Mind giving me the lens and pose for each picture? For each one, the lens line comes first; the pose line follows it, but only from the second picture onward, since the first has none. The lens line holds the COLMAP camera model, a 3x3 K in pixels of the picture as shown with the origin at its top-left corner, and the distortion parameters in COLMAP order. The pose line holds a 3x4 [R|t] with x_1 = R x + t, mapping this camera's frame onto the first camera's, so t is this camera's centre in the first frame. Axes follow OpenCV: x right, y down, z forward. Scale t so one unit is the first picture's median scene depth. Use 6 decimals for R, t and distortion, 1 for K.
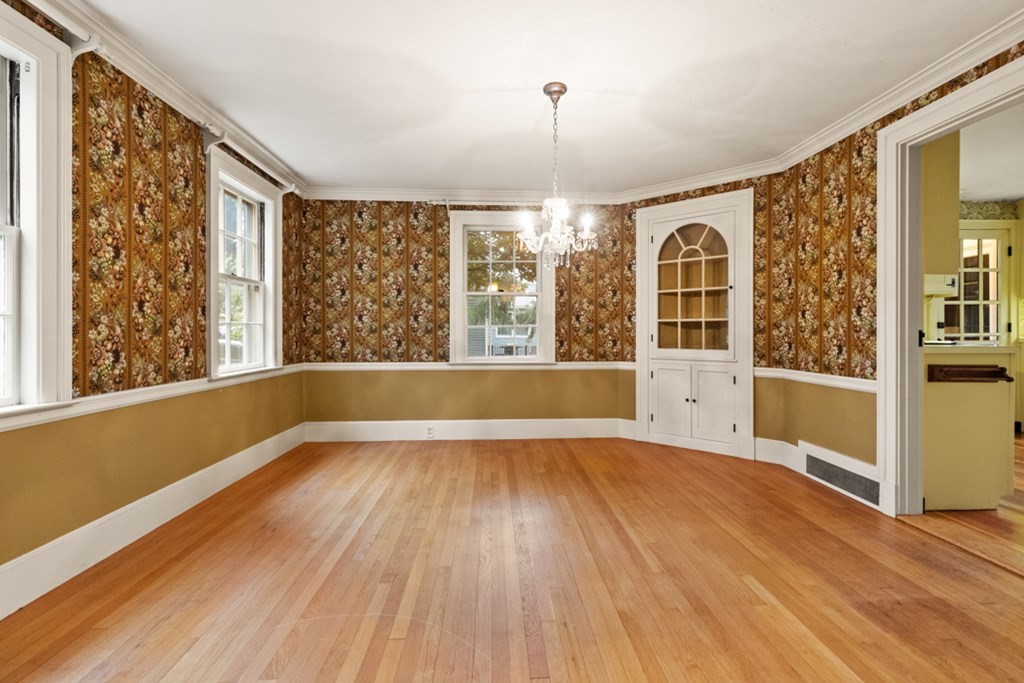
lens RADIAL K [[474.8, 0, 524.8], [0, 474.8, 333.4], [0, 0, 1]] dist [0.003470, 0.000075]
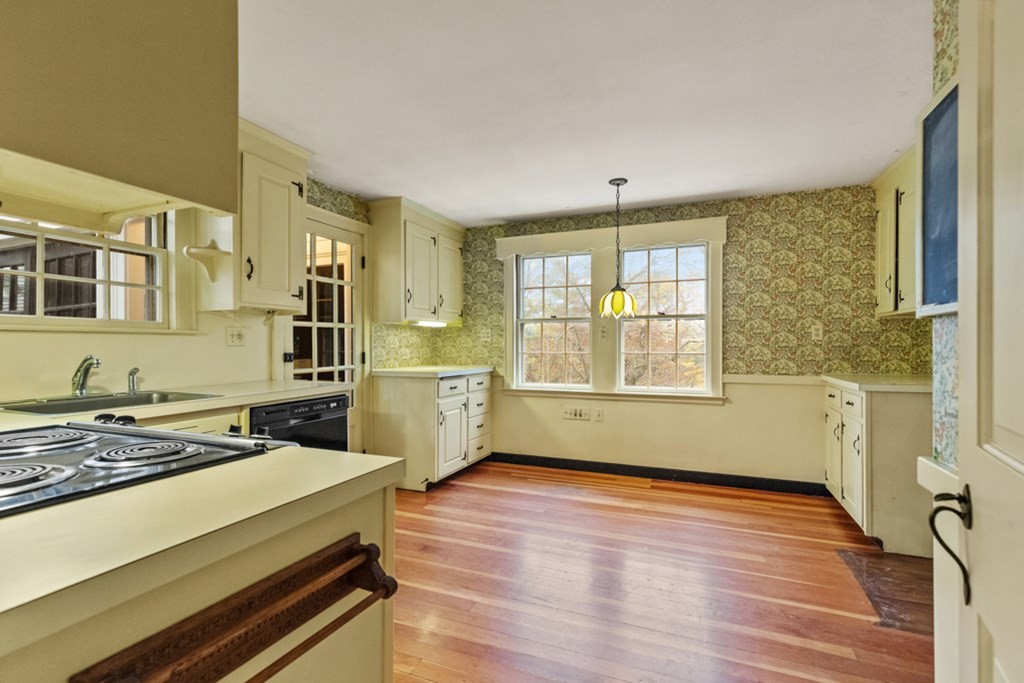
lens RADIAL K [[458.8, 0, 516.9], [0, 458.8, 345.7], [0, 0, 1]] dist [0.003167, 0.000085]
pose [[0.428819, -0.002064, 0.903388, 0.466778], [0.006277, 0.999980, -0.000695, -0.033275], [-0.903369, 0.005968, 0.428823, 0.472825]]
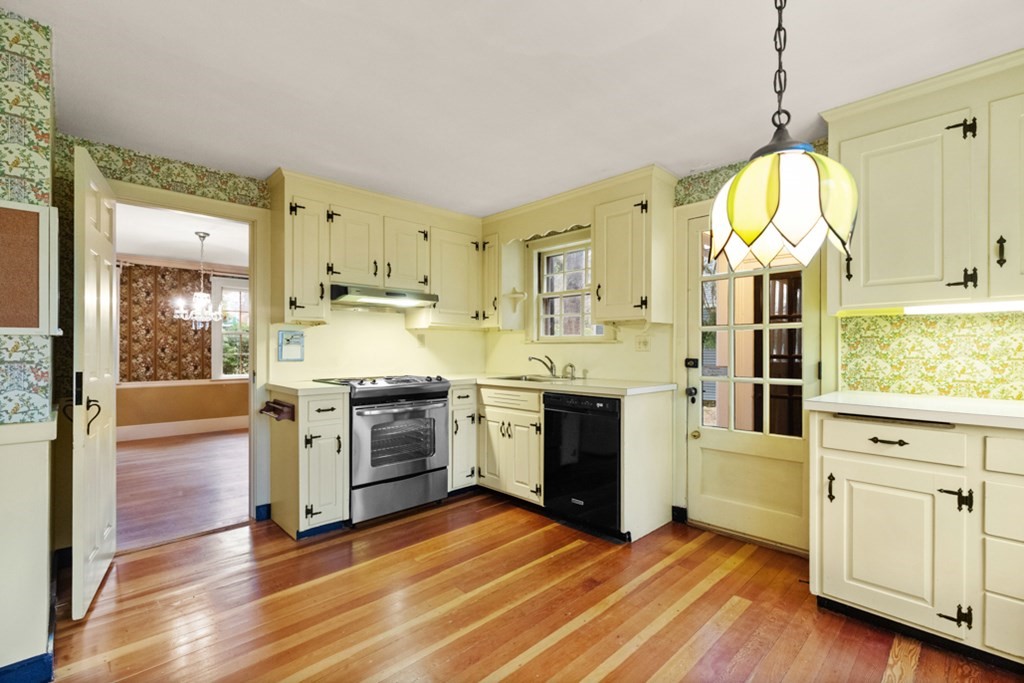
lens RADIAL K [[458.8, 0, 516.9], [0, 458.8, 345.7], [0, 0, 1]] dist [0.003167, 0.000085]
pose [[0.657635, -0.002755, -0.753332, 1.284896], [-0.005551, 0.999948, -0.008502, -0.037056], [0.753316, 0.009773, 0.657586, 0.423332]]
